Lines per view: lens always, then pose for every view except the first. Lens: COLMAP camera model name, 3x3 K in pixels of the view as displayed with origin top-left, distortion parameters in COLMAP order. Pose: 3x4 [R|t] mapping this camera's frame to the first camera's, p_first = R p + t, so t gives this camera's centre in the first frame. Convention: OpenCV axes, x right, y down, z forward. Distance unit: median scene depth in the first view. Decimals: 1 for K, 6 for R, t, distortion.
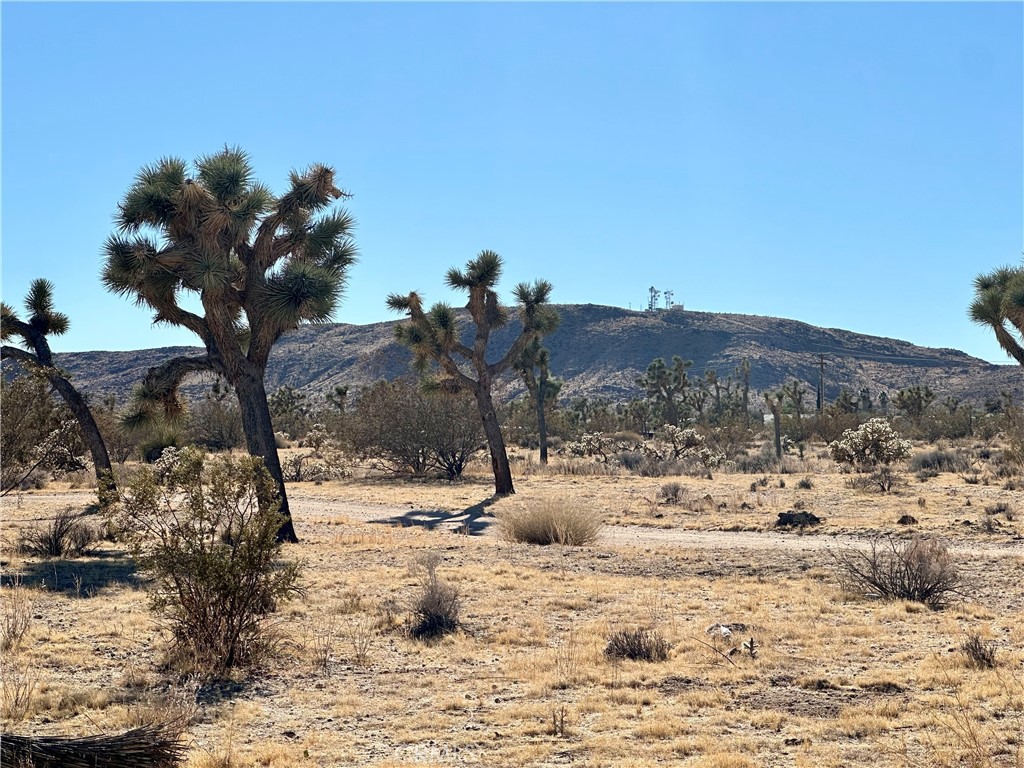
lens RADIAL K [[2350.6, 0, 512.0], [0, 2350.6, 384.0], [0, 0, 1]] dist [0.025117, -0.024163]
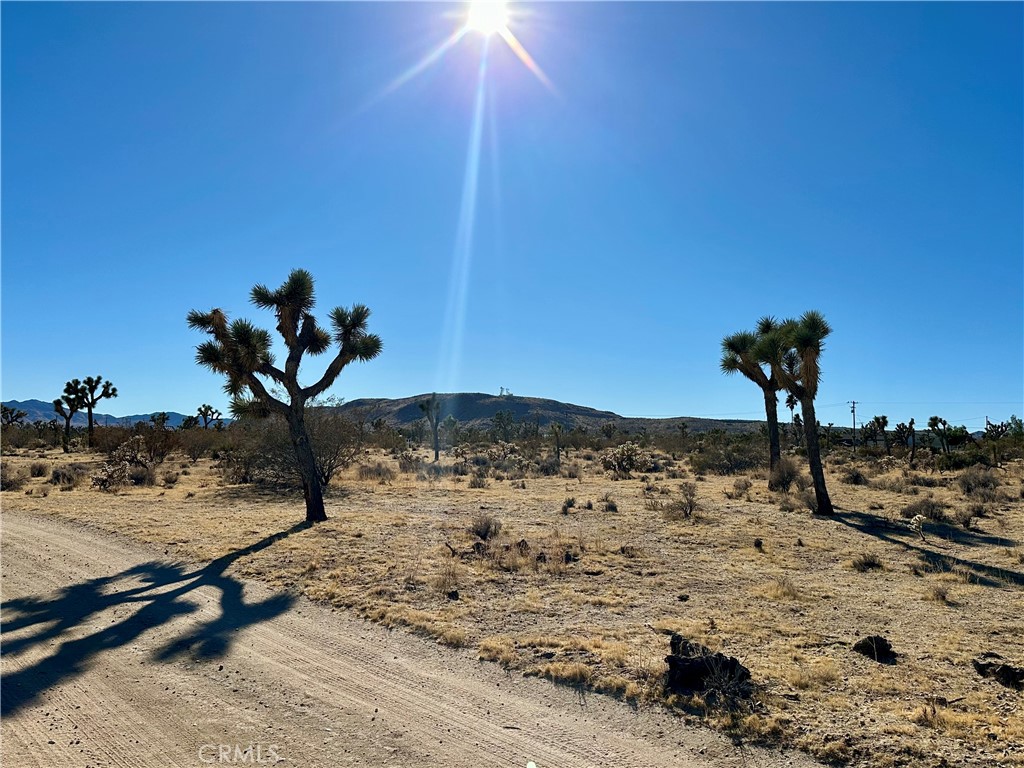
lens RADIAL K [[844.6, 0, 505.9], [0, 844.6, 396.2], [0, 0, 1]] dist [0.104326, -0.169277]
pose [[0.997791, 0.016829, 0.064268, 0.037000], [-0.014824, 0.999392, -0.031544, 0.003603], [-0.064760, 0.030522, 0.997434, 0.452864]]
